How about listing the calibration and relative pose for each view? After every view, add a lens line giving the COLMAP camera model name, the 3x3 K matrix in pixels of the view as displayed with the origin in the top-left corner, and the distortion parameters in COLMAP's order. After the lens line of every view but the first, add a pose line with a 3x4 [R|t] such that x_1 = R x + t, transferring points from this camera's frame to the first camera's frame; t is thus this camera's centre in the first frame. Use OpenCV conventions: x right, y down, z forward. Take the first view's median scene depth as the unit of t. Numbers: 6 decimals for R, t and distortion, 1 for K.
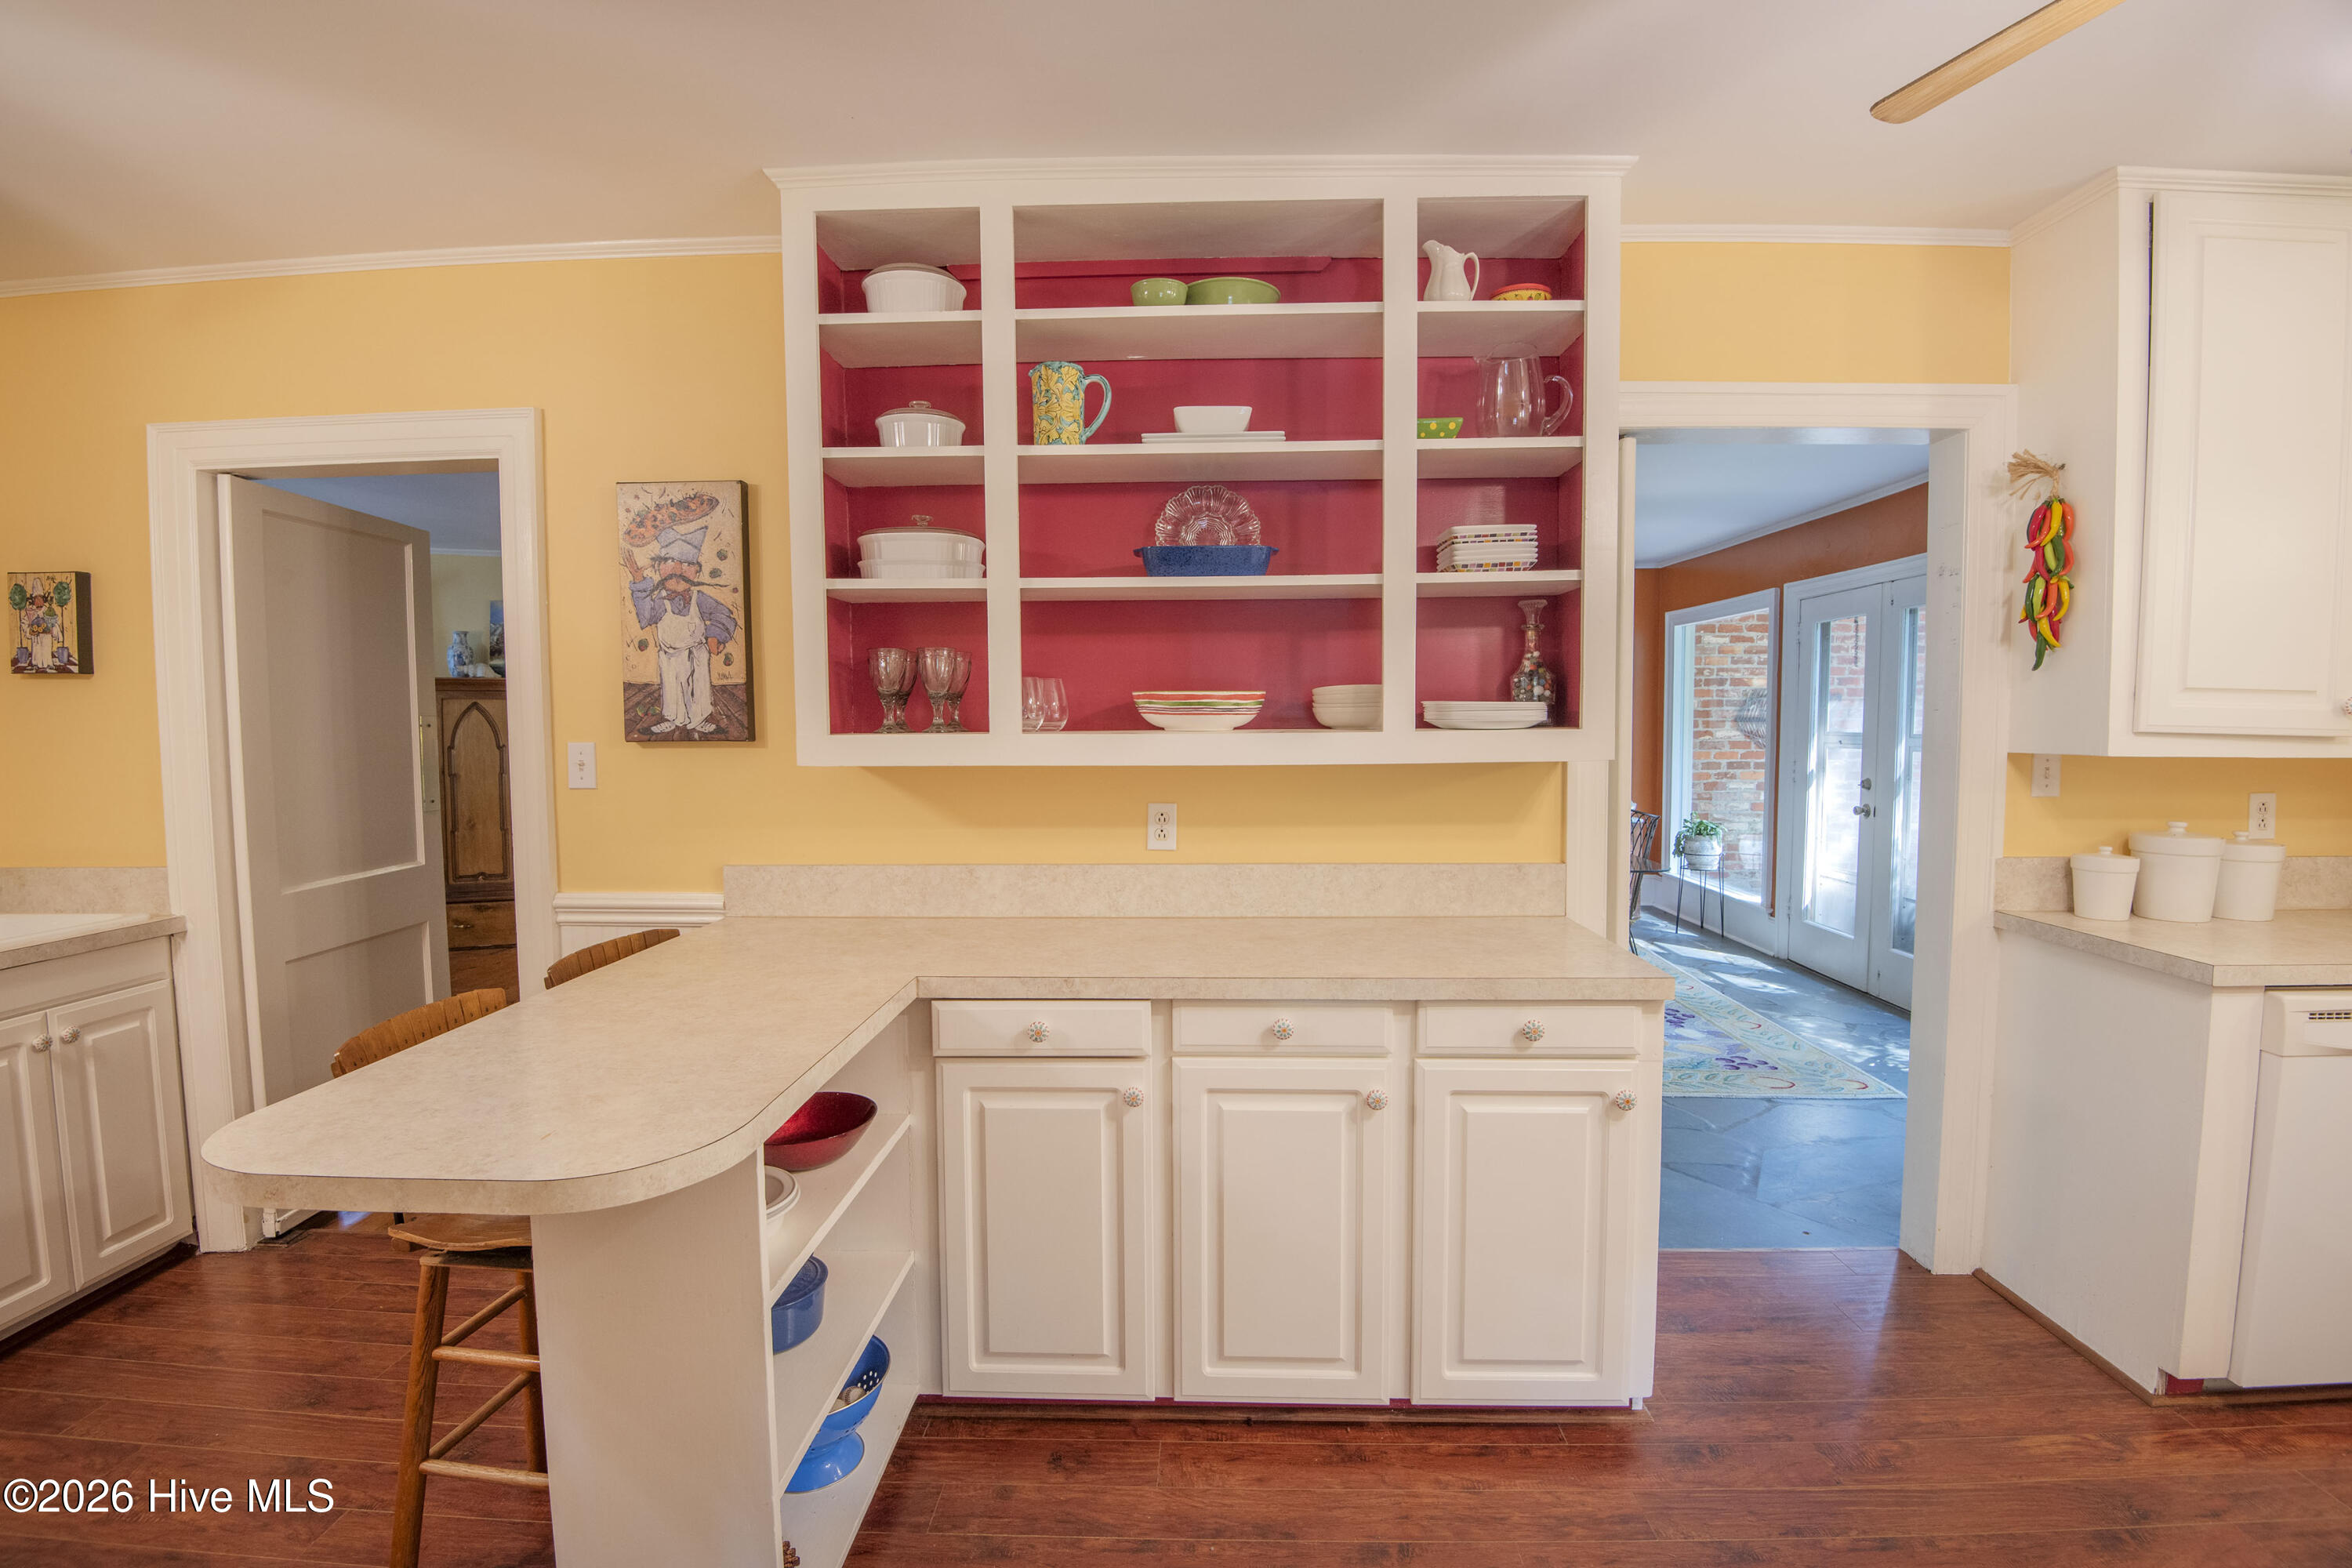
lens RADIAL K [[1092.8, 0, 1162.5], [0, 1092.8, 777.7], [0, 0, 1]] dist [-0.015190, -0.016073]
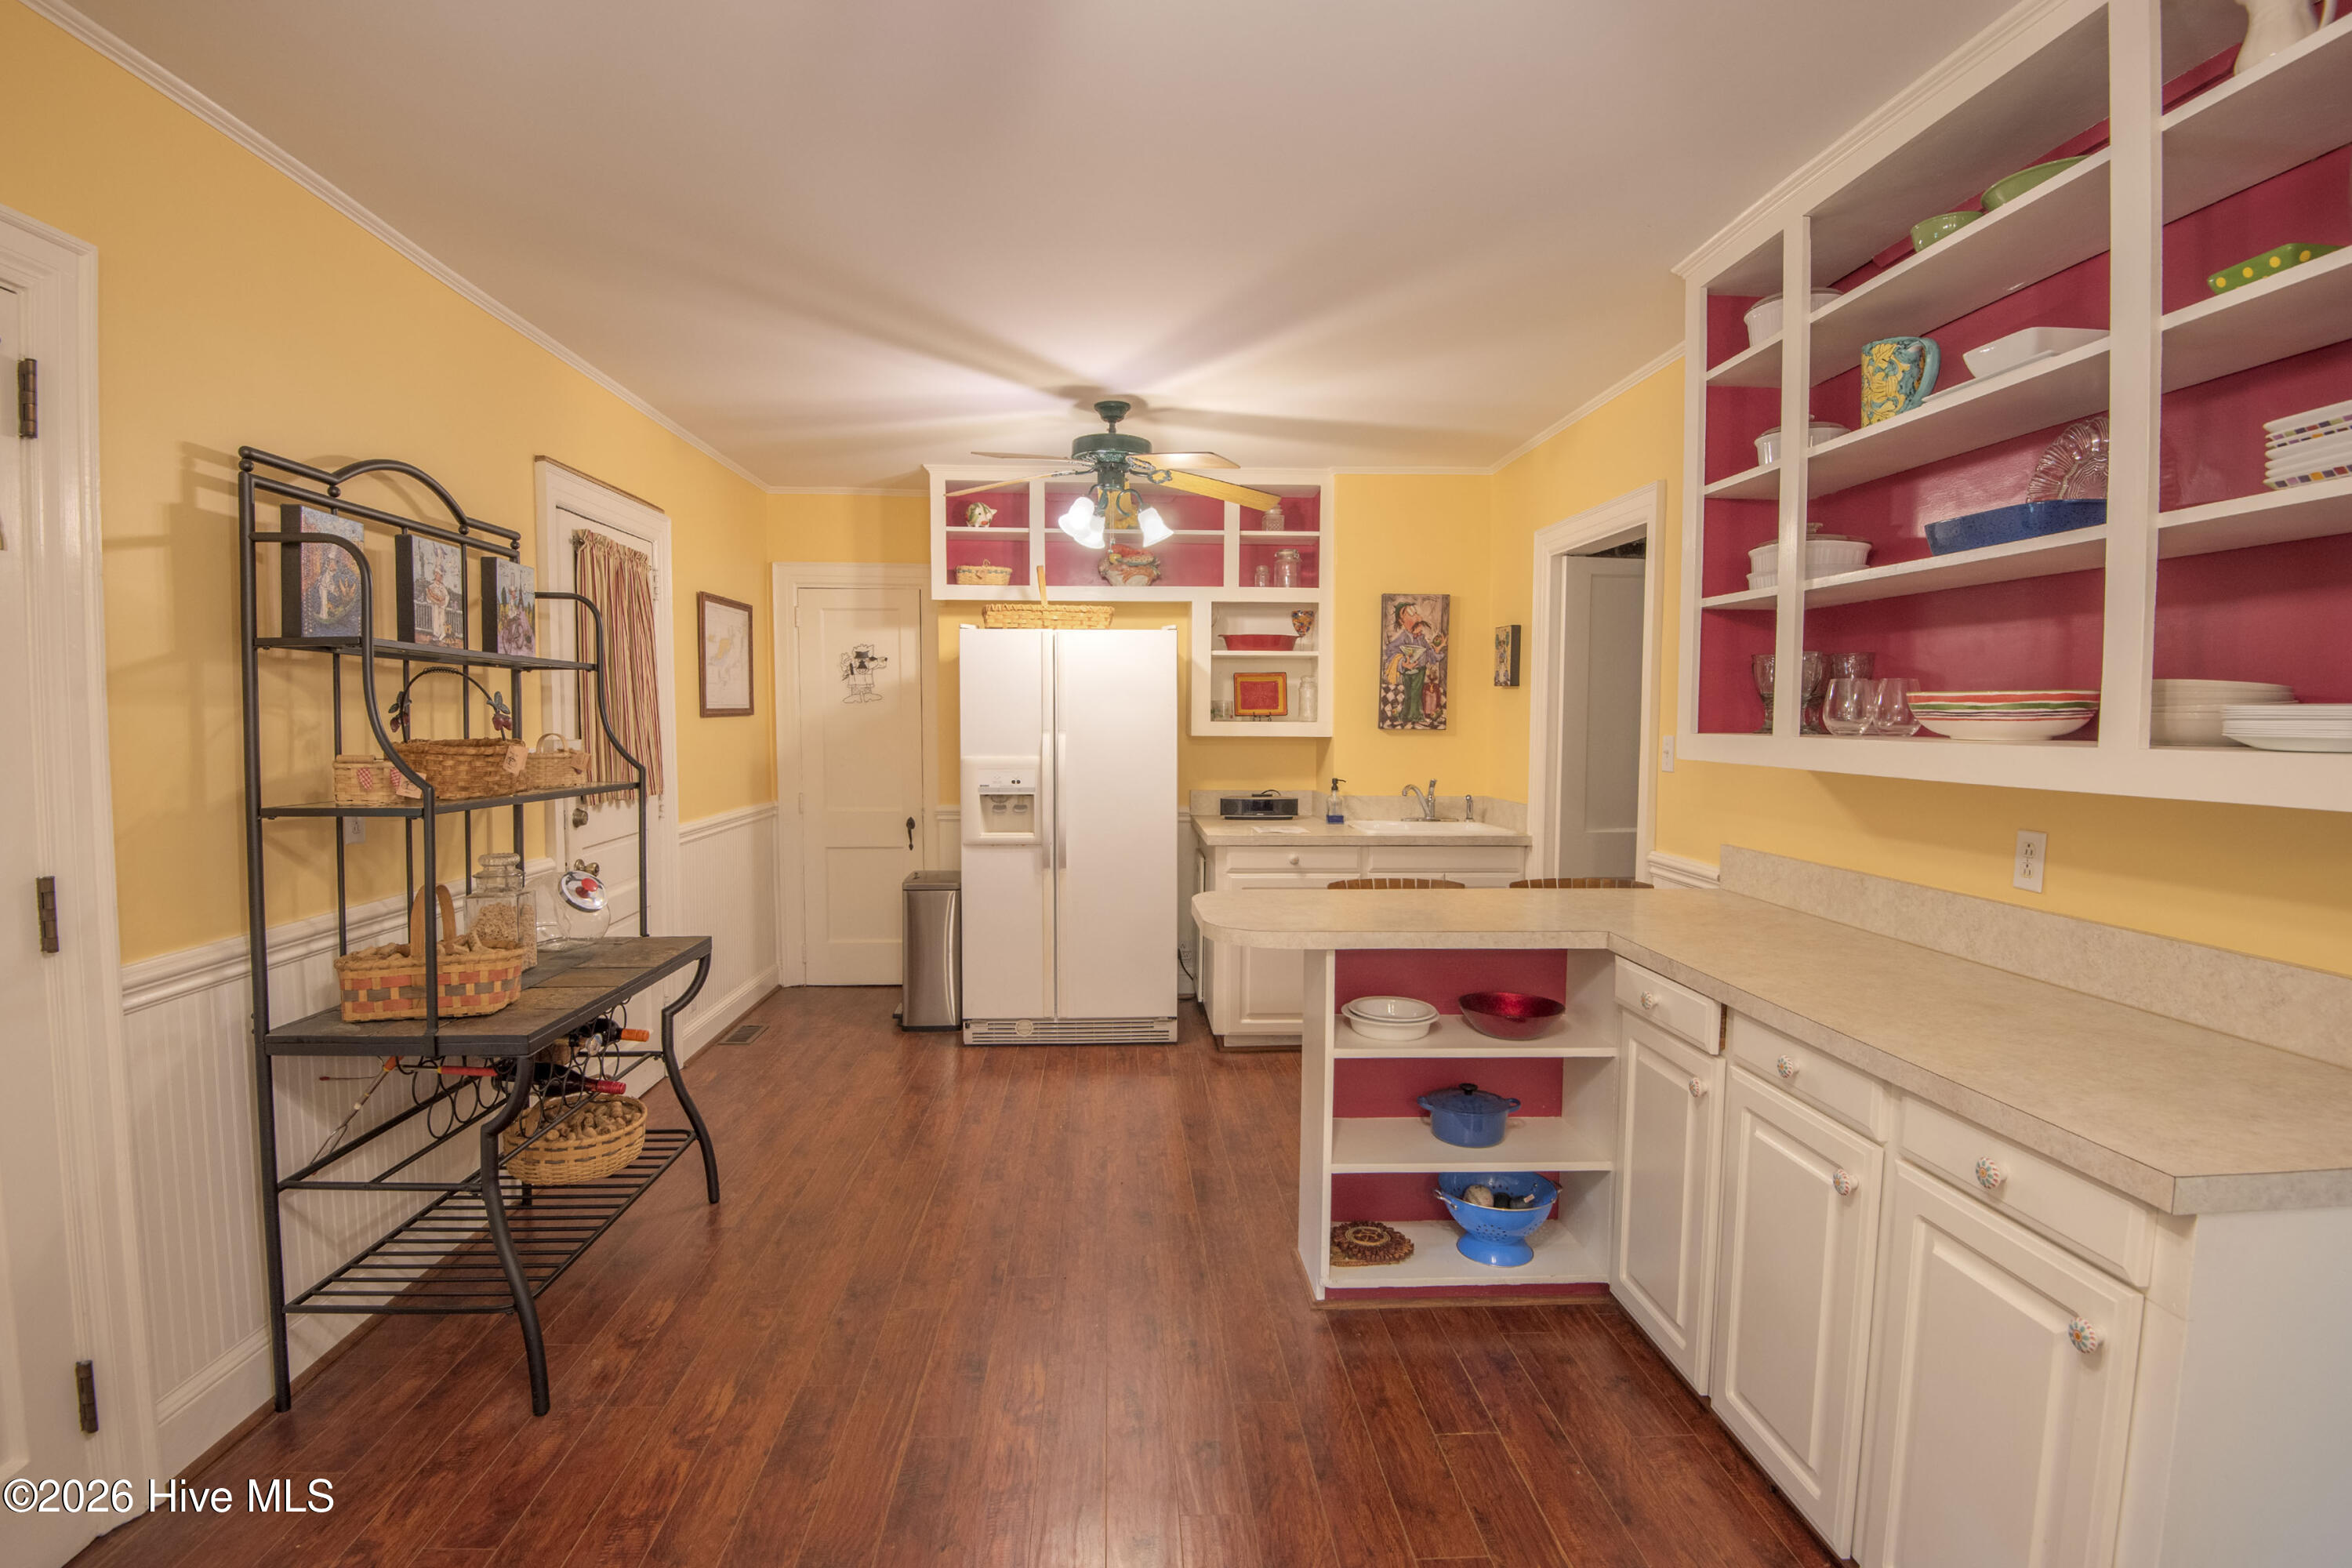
lens RADIAL K [[1137.1, 0, 1170.9], [0, 1137.1, 782.6], [0, 0, 1]] dist [0.000093, -0.018326]
pose [[0.097425, 0.067413, -0.992957, 0.756809], [-0.061598, 0.996199, 0.061590, -0.024396], [0.993335, 0.055164, 0.101207, 0.293150]]
